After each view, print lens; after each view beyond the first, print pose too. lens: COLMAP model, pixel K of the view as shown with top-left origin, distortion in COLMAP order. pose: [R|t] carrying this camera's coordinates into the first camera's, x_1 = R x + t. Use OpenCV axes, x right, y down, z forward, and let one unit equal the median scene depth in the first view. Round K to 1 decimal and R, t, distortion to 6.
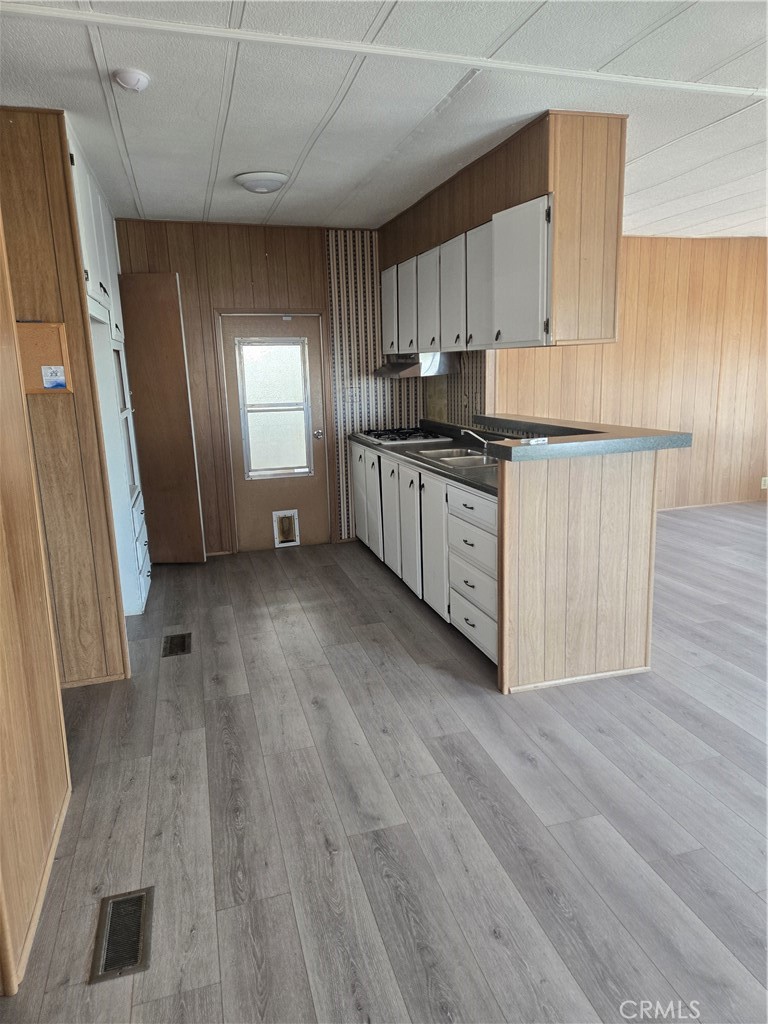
lens RADIAL K [[697.4, 0, 385.4], [0, 697.4, 509.5], [0, 0, 1]] dist [0.013640, -0.007100]
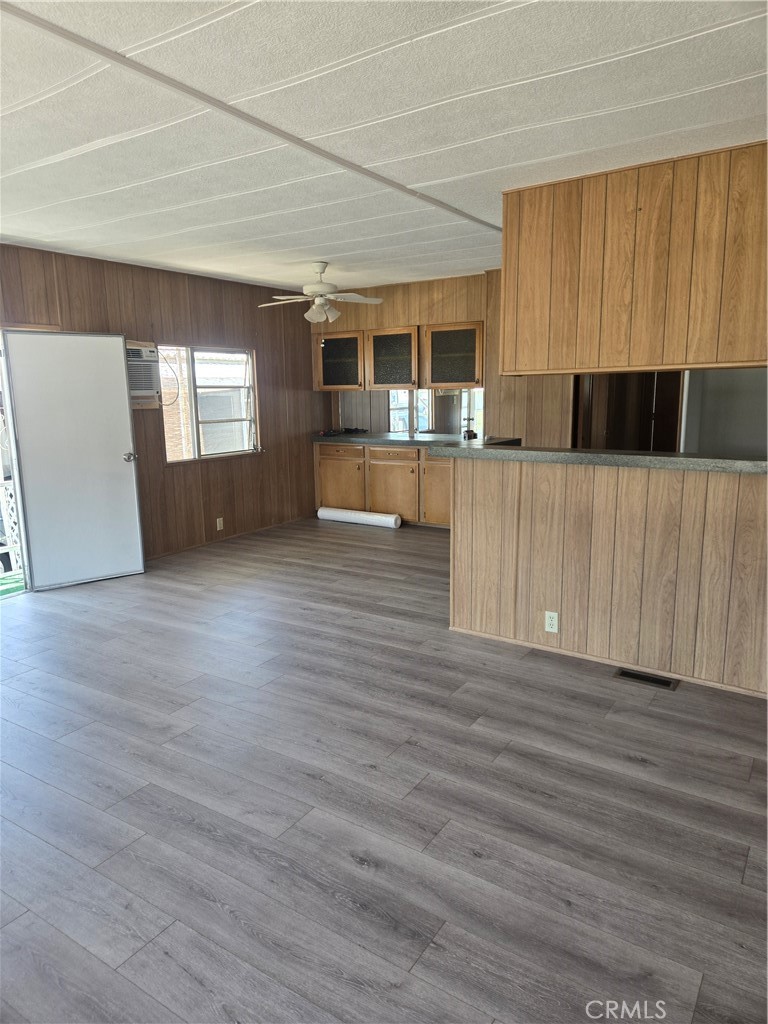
lens RADIAL K [[697.4, 0, 383.3], [0, 697.4, 514.1], [0, 0, 1]] dist [0.013640, -0.007100]
pose [[-0.760183, 0.153477, -0.631322, 1.514412], [-0.105817, 0.929478, 0.353375, -0.504494], [0.641034, 0.335434, -0.690332, 2.091469]]
